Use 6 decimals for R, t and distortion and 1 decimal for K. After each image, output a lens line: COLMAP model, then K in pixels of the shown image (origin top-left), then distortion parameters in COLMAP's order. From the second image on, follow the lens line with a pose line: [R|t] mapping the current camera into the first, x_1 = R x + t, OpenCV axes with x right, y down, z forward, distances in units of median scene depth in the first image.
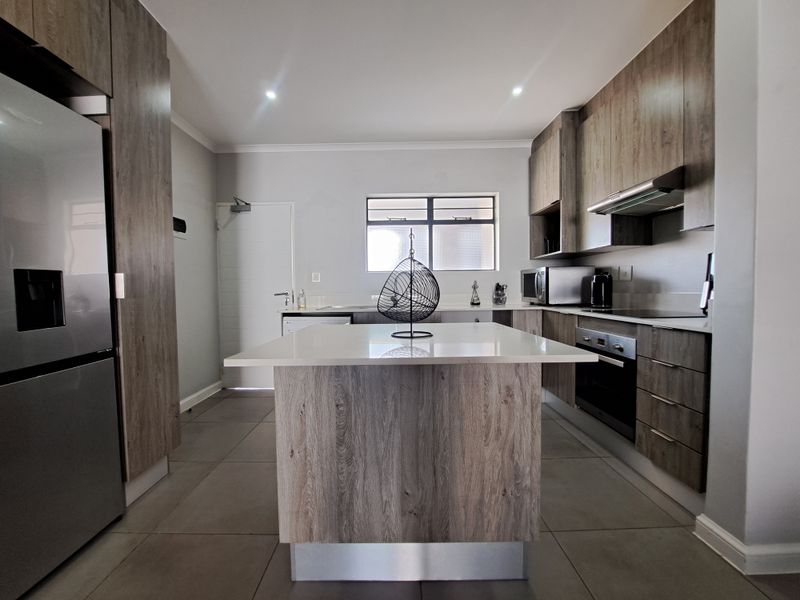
lens RADIAL K [[322.9, 0, 388.9], [0, 322.9, 301.2], [0, 0, 1]] dist [-0.018787, -0.000251]
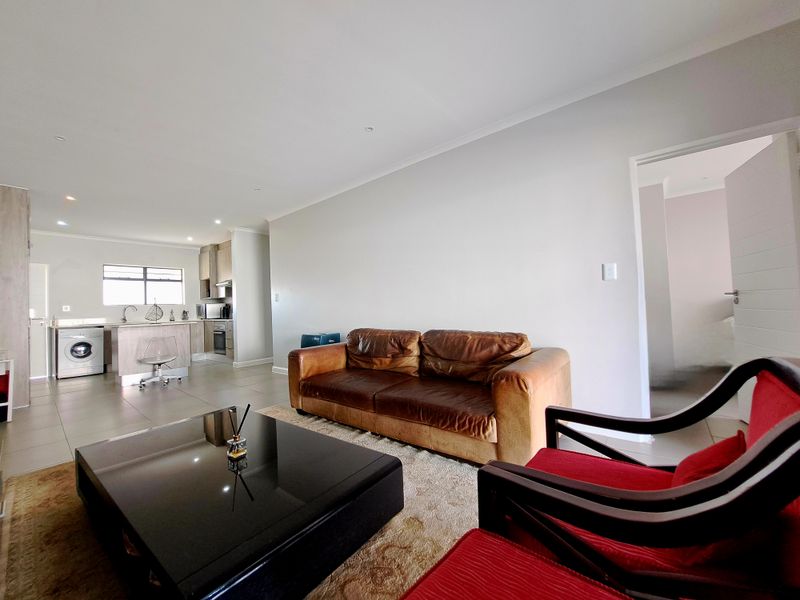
lens RADIAL K [[322.9, 0, 392.8], [0, 322.9, 300.2], [0, 0, 1]] dist [-0.018787, -0.000251]
pose [[0.640078, 0.009959, 0.768245, -0.593991], [0.055667, 0.996687, -0.059301, 0.116905], [-0.766291, 0.080724, 0.637403, -2.062579]]
